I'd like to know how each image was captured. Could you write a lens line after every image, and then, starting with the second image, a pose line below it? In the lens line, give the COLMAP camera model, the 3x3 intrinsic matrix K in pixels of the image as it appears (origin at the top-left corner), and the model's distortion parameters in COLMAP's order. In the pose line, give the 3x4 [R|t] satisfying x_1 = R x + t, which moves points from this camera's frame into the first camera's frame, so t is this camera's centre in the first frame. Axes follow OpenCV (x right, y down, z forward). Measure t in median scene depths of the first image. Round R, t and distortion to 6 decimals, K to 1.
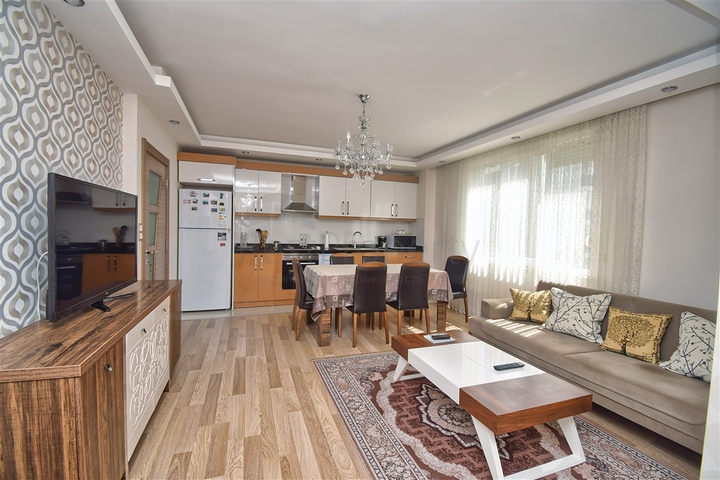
lens RADIAL K [[318.6, 0, 360.0], [0, 318.6, 240.0], [0, 0, 1]] dist [-0.000094, -0.000216]
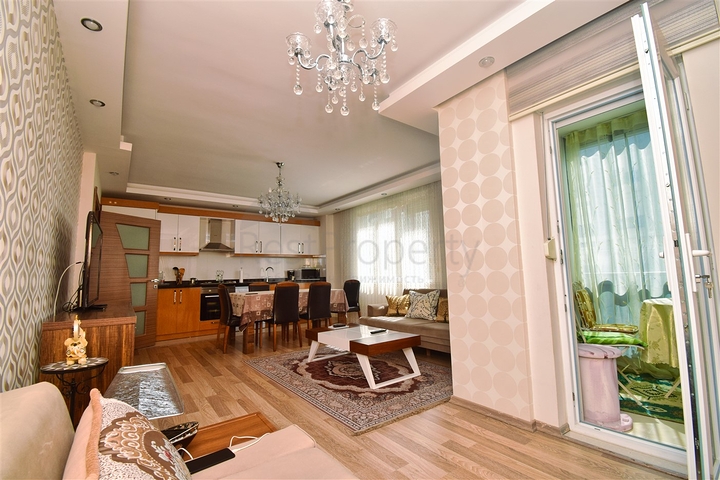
lens RADIAL K [[318.6, 0, 360.0], [0, 318.6, 240.0], [0, 0, 1]] dist [-0.000094, -0.000216]
pose [[0.953941, -0.012816, 0.299719, -0.063570], [0.056097, 0.989085, -0.136253, 0.084193], [-0.294701, 0.146790, 0.944248, -0.330873]]
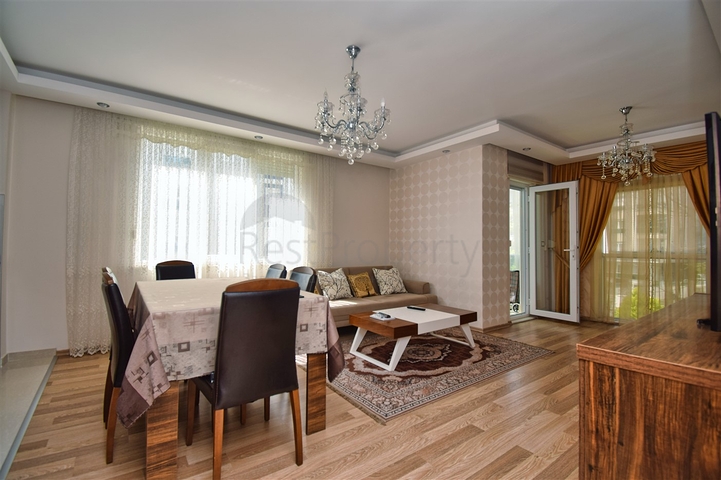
lens RADIAL K [[331.1, 0, 360.5], [0, 331.1, 240.0], [0, 0, 1]] dist [0.000003, -0.000132]
pose [[-0.294049, -0.004742, 0.955779, -0.633070], [0.018245, 0.999778, 0.010573, 0.005767], [-0.955616, 0.020547, -0.293897, 1.013775]]
